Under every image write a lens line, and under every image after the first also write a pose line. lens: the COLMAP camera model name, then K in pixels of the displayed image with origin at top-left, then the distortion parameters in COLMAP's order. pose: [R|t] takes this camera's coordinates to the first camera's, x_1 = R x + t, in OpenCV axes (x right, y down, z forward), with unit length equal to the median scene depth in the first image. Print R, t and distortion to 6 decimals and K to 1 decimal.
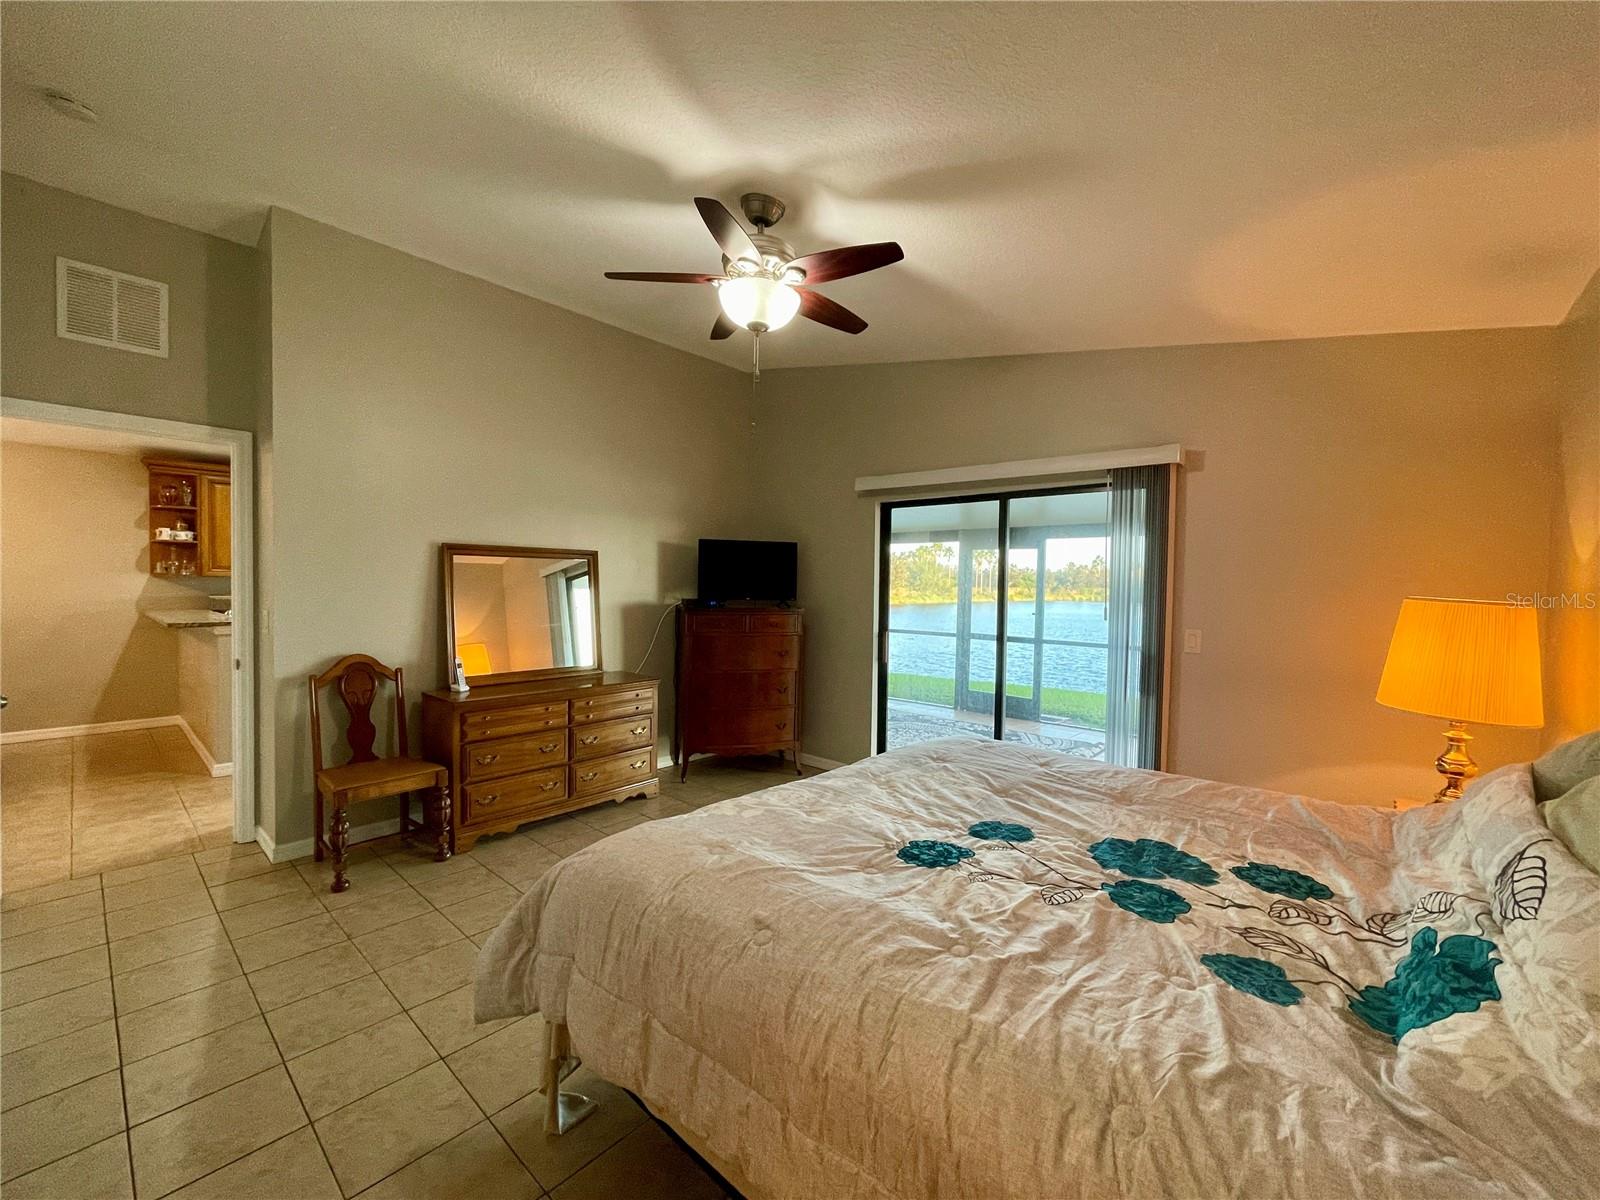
lens RADIAL K [[645.0, 0, 804.9], [0, 645.0, 597.5], [0, 0, 1]] dist [-0.000311, -0.000054]
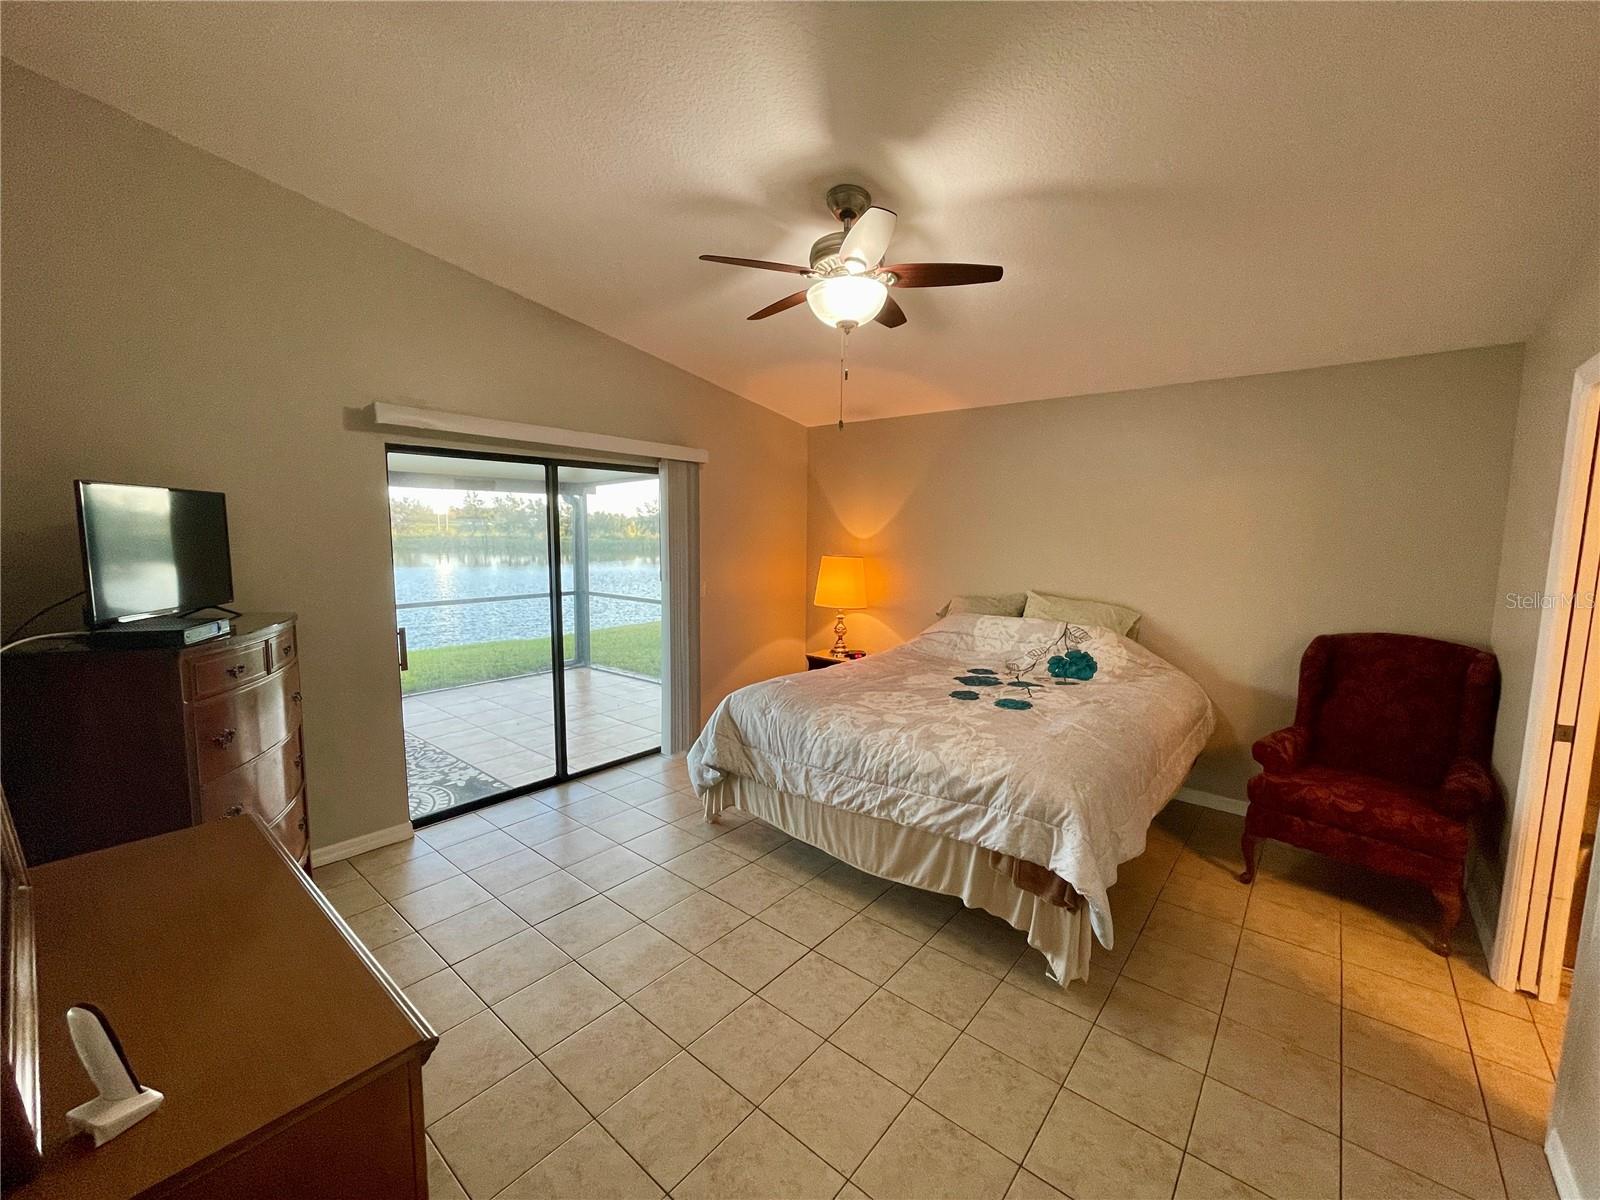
lens RADIAL K [[645.0, 0, 804.9], [0, 645.0, 597.5], [0, 0, 1]] dist [-0.000311, -0.000054]
pose [[-0.025845, -0.123360, 0.992025, -1.161902], [0.012966, 0.992232, 0.123724, -0.125124], [-0.999582, 0.016060, -0.024044, 1.140448]]
